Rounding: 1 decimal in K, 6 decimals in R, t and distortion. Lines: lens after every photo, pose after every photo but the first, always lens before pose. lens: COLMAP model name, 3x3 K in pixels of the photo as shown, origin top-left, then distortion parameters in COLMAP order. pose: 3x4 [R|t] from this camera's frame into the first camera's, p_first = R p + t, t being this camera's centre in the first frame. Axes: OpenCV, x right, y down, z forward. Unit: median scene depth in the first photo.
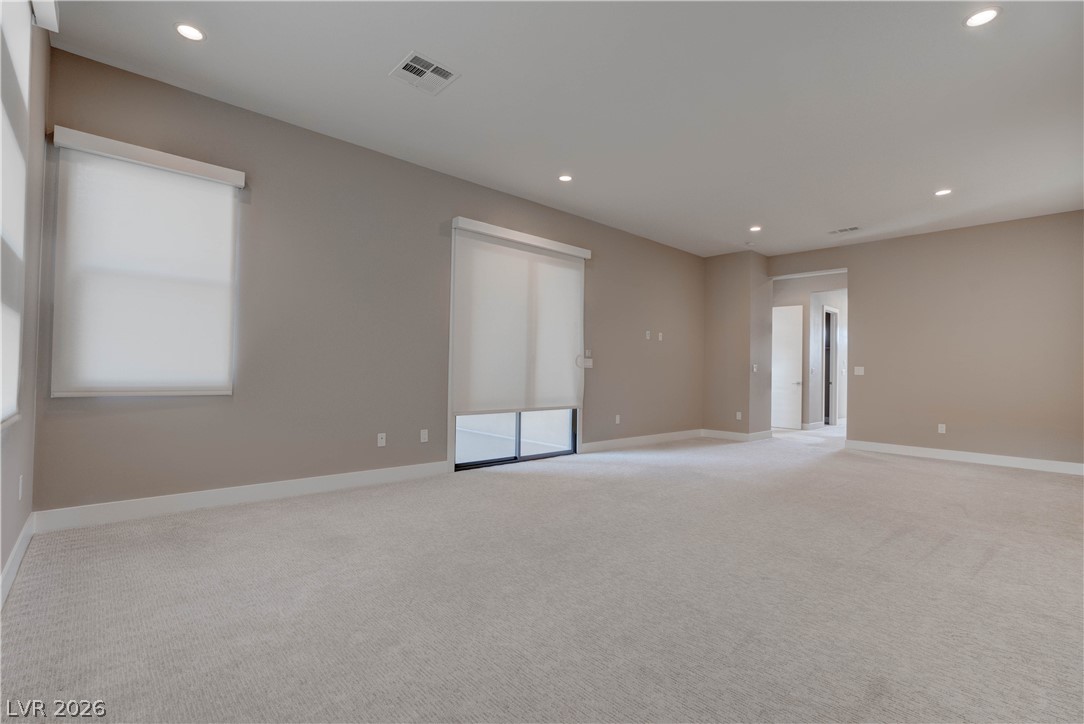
lens RADIAL K [[492.1, 0, 540.6], [0, 492.1, 364.0], [0, 0, 1]] dist [0.001611, 0.000154]
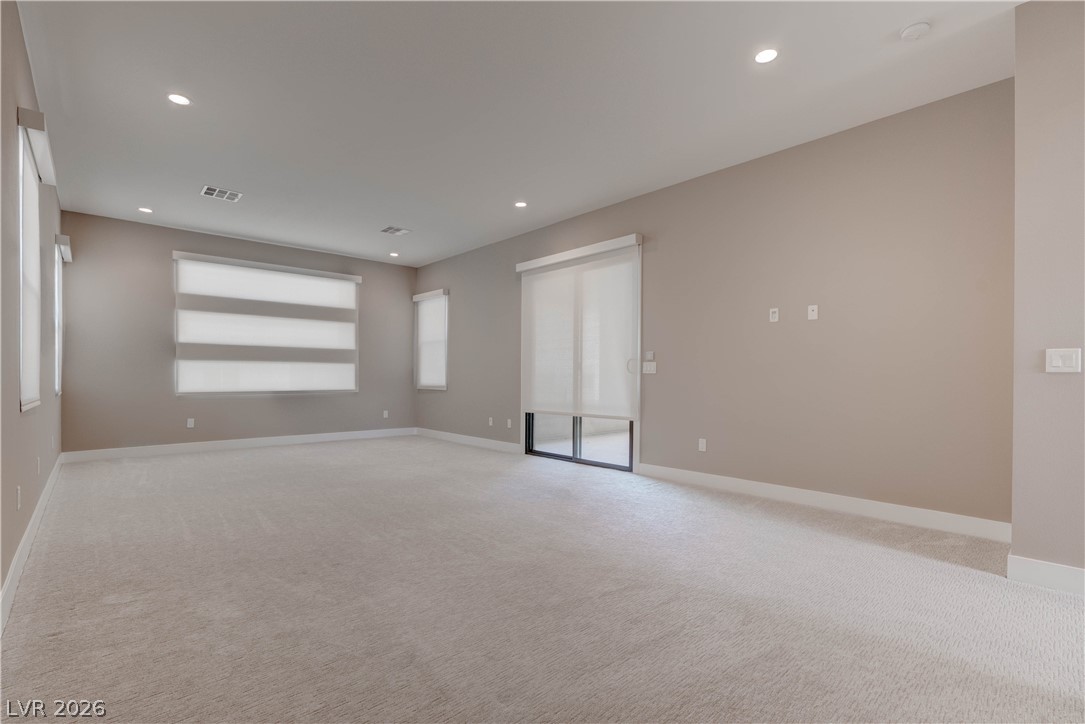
lens RADIAL K [[492.6, 0, 534.1], [0, 492.6, 366.2], [0, 0, 1]] dist [0.001611, 0.000154]
pose [[0.004574, -0.034341, -0.999400, 0.975437], [0.013101, 0.999326, -0.034278, 0.023203], [0.999904, -0.012937, 0.005021, 0.856031]]
